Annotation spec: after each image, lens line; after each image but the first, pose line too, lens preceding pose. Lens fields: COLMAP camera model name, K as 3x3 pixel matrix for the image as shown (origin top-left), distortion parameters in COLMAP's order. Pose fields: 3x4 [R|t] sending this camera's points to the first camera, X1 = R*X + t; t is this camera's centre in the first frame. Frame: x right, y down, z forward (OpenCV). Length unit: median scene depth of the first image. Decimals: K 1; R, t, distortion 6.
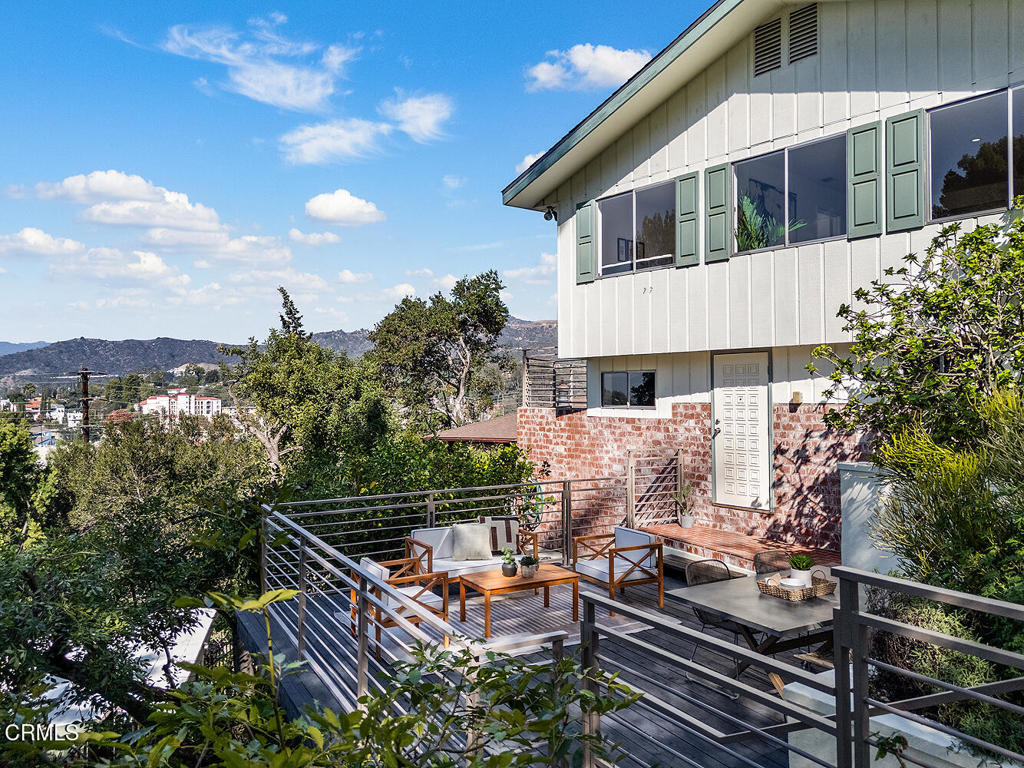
lens RADIAL K [[792.4, 0, 512.0], [0, 792.4, 384.0], [0, 0, 1]] dist [0.115247, -0.166326]
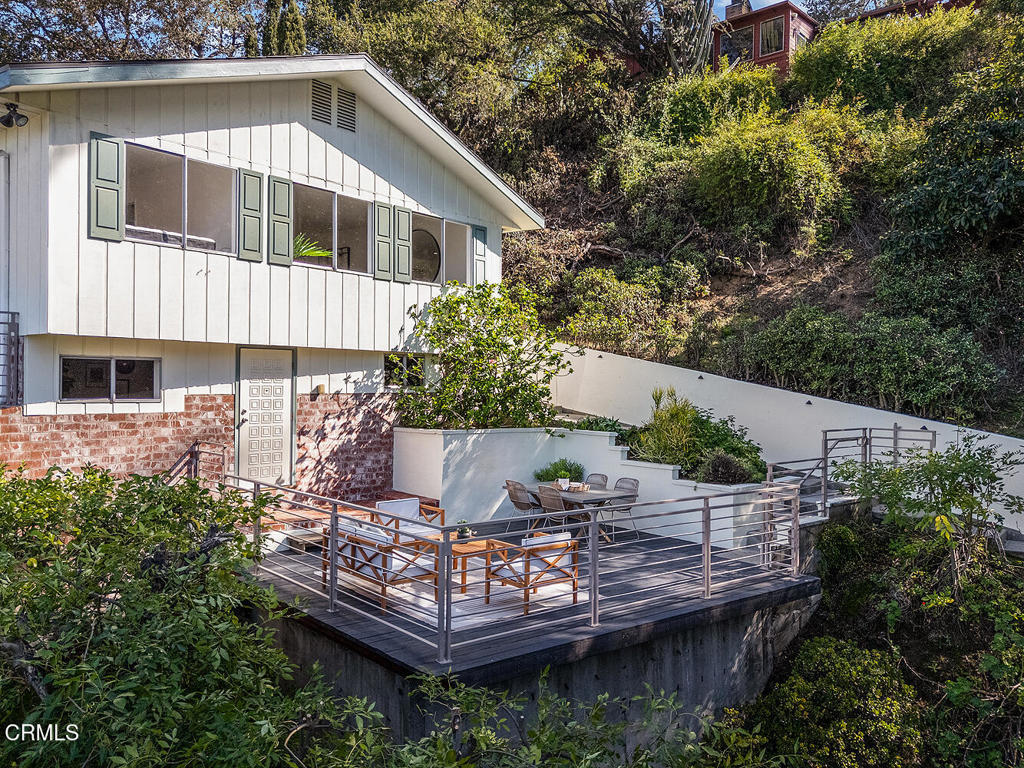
lens RADIAL K [[792.4, 0, 512.0], [0, 792.4, 384.0], [0, 0, 1]] dist [0.115247, -0.166326]
pose [[-0.205624, -0.000994, 0.978631, -0.893510], [-0.020919, 0.999775, -0.003380, 0.007147], [-0.978407, -0.021167, -0.205599, 0.918514]]
